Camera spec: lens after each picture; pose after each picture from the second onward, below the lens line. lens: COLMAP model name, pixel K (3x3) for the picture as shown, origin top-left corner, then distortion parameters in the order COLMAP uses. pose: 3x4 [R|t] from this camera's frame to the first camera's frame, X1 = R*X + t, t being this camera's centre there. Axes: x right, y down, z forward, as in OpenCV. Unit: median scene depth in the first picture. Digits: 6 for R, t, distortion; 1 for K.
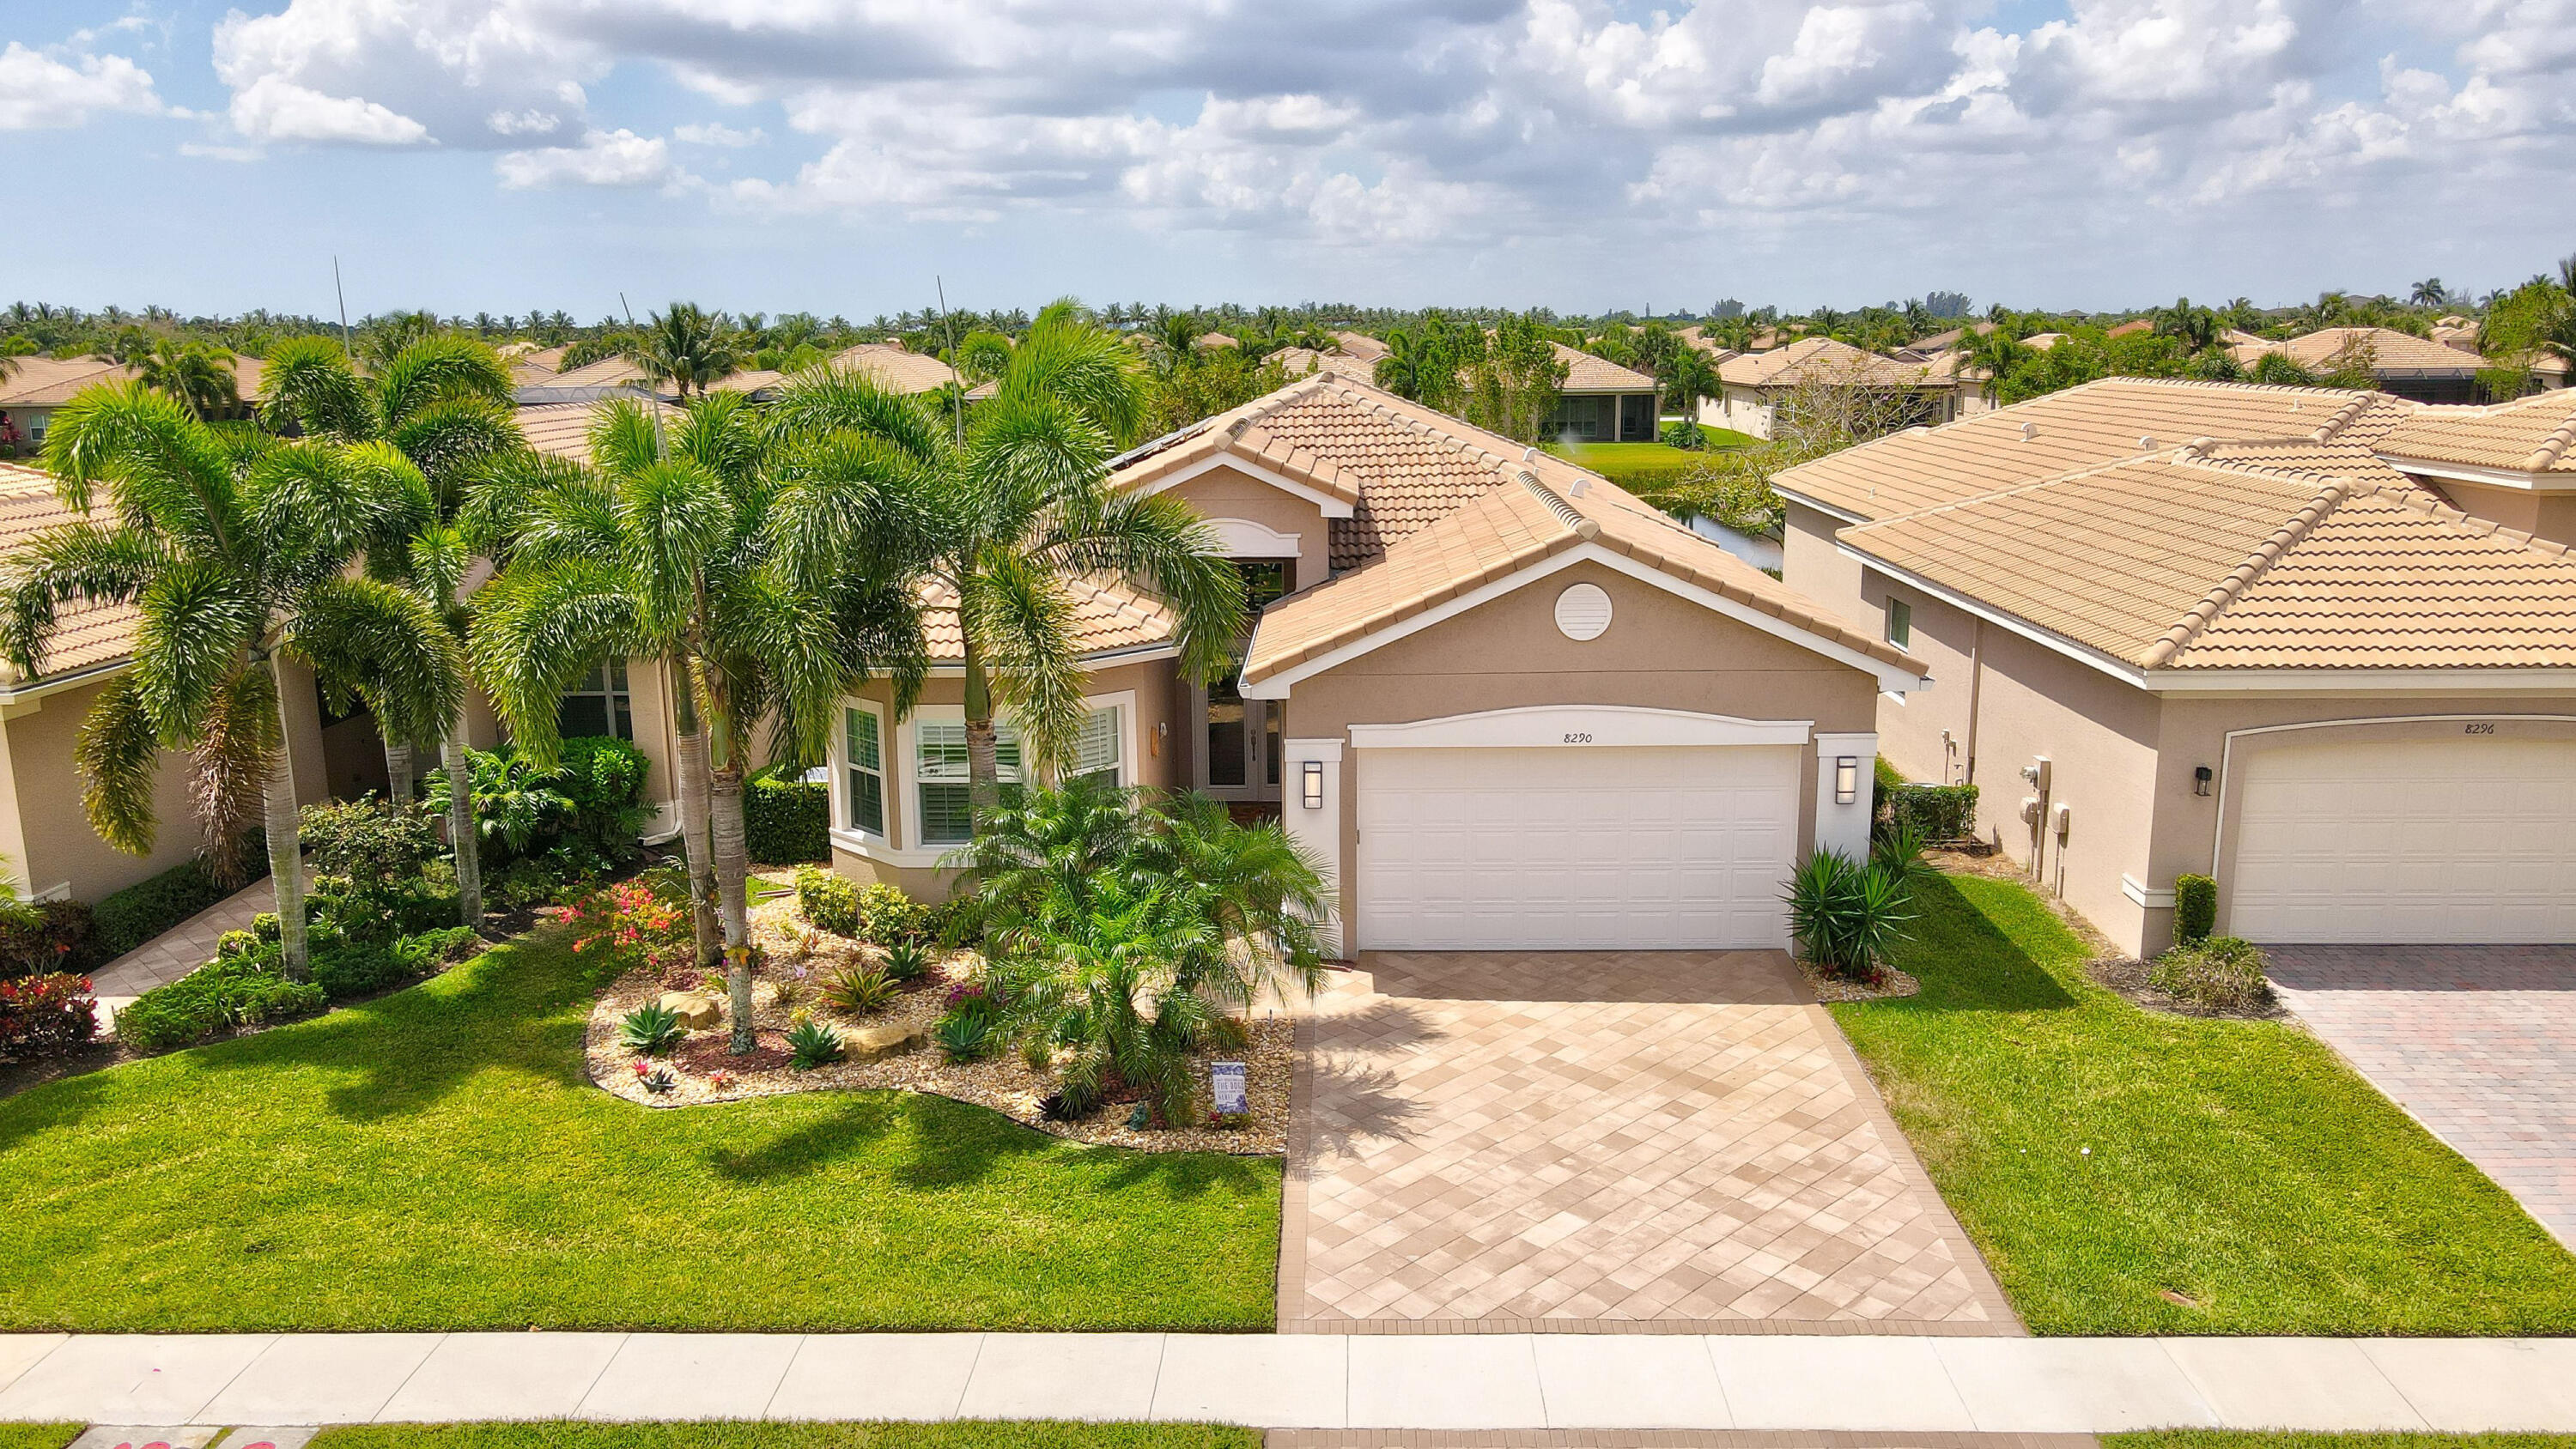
lens RADIAL K [[1967.8, 0, 1288.9], [0, 1967.8, 724.2], [0, 0, 1]] dist [0.009045, 0.026080]
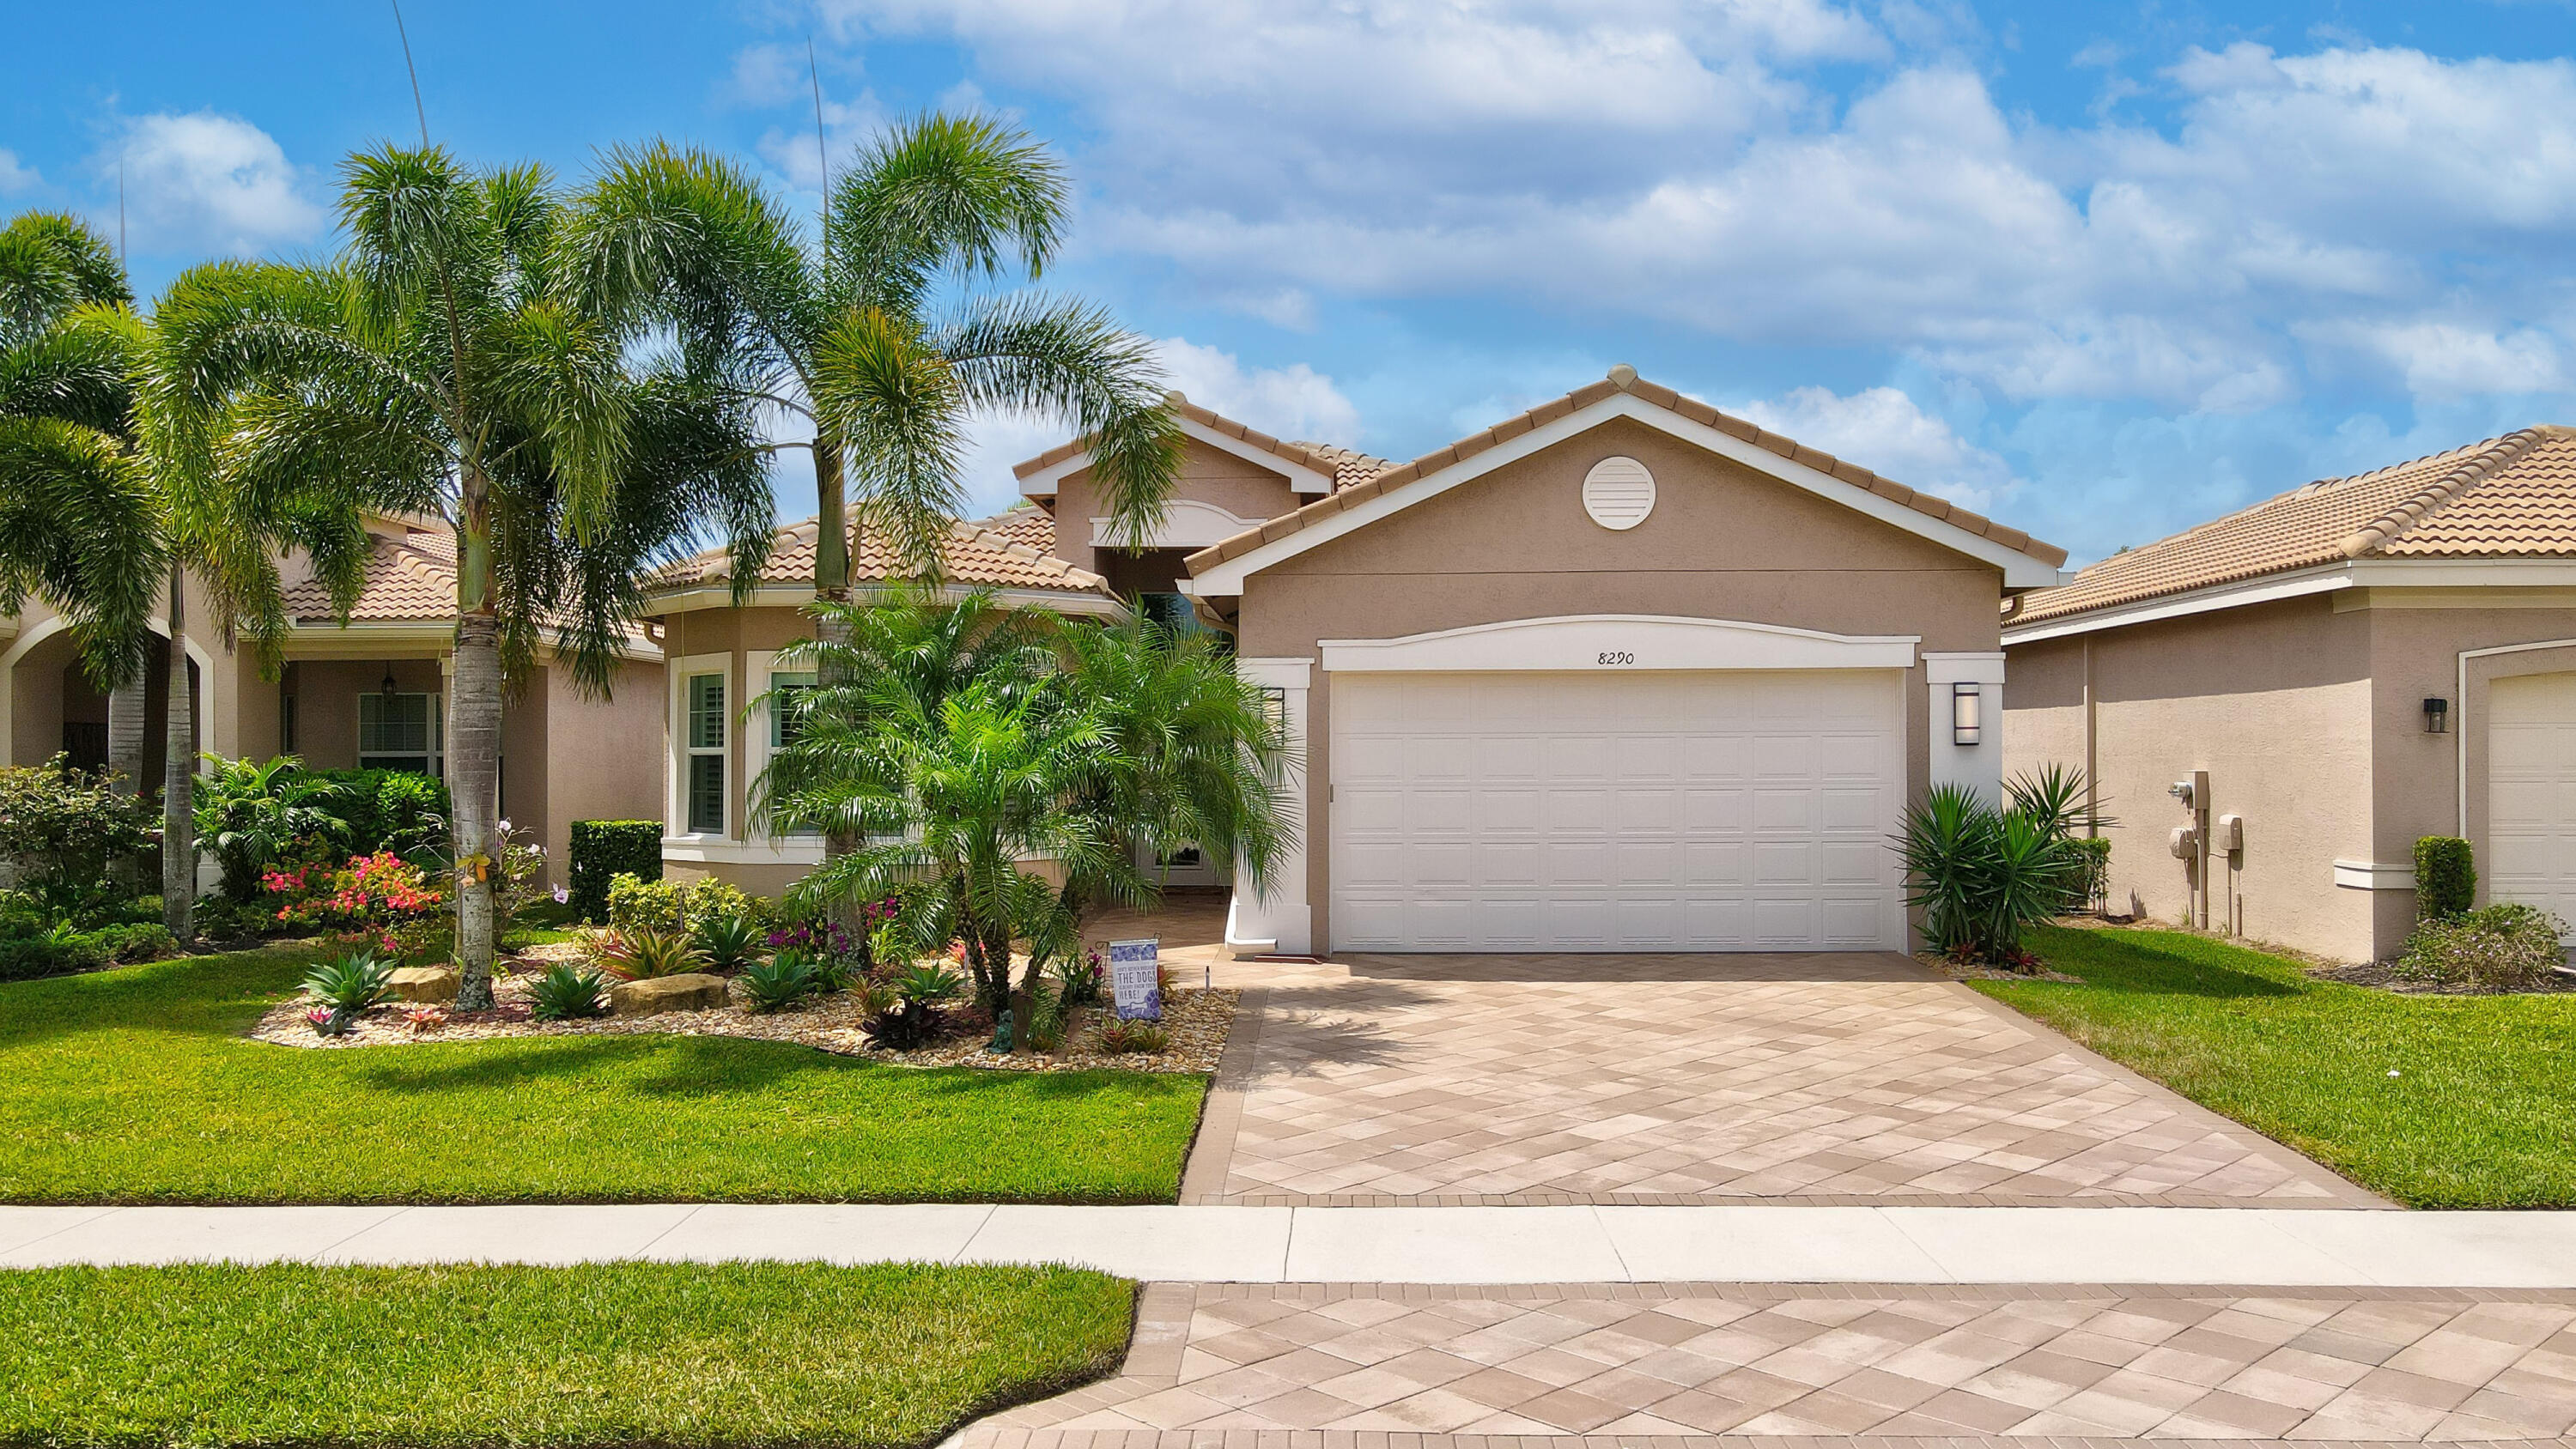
lens RADIAL K [[1967.8, 0, 1290.0], [0, 1967.8, 729.7], [0, 0, 1]] dist [0.009045, 0.026080]
pose [[0.999959, 0.008976, 0.001069, 0.019680], [-0.008511, 0.974767, -0.223062, 0.223009], [-0.003044, 0.223044, 0.974804, 0.271532]]
